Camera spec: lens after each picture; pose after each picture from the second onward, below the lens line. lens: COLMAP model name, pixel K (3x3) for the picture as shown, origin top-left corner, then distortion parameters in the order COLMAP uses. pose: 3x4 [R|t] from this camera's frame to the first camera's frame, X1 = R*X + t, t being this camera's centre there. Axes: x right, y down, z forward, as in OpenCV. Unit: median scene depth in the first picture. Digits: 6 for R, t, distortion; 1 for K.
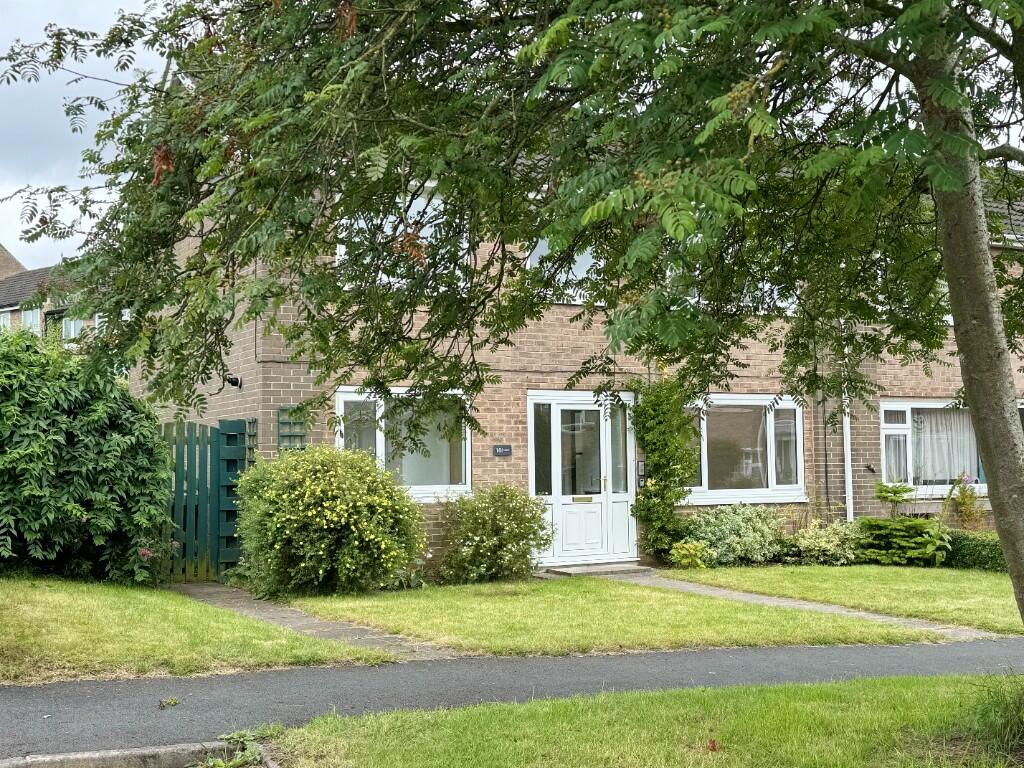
lens RADIAL K [[1253.6, 0, 511.7], [0, 1253.6, 385.4], [0, 0, 1]] dist [0.036959, 0.000000]
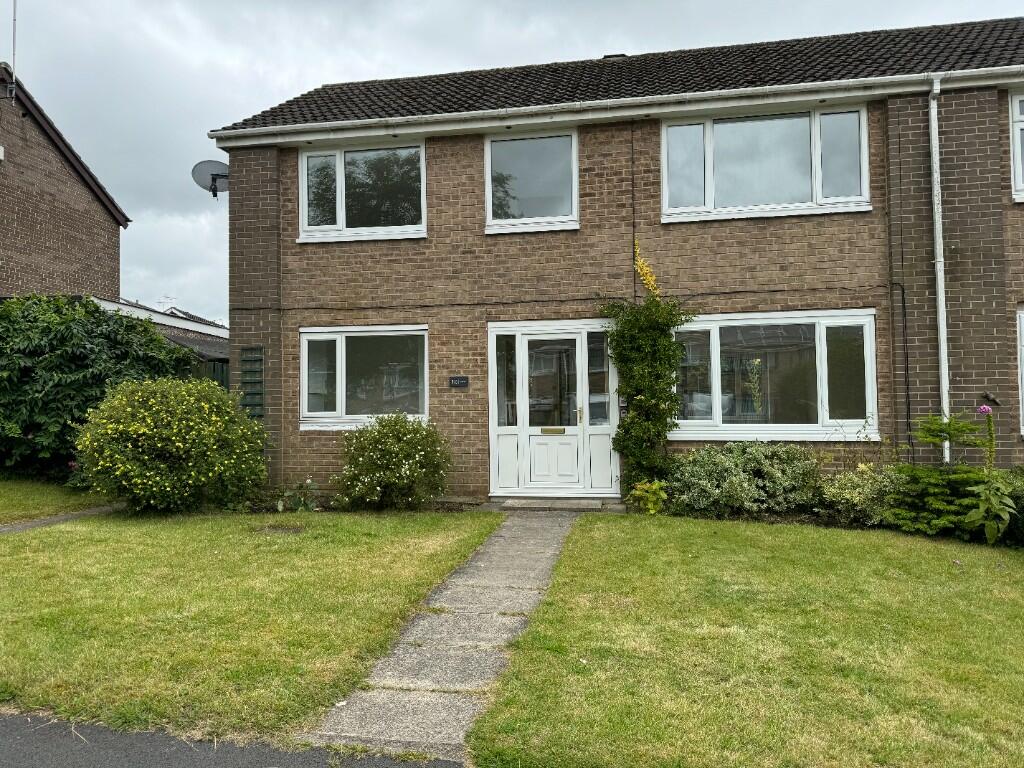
lens RADIAL K [[723.7, 0, 512.2], [0, 723.7, 378.8], [0, 0, 1]] dist [-0.001647, -0.004101]
pose [[0.759490, -0.021443, -0.650166, 0.396862], [0.040687, 0.999066, 0.014578, 0.040459], [0.649245, -0.037525, 0.759653, 0.549390]]
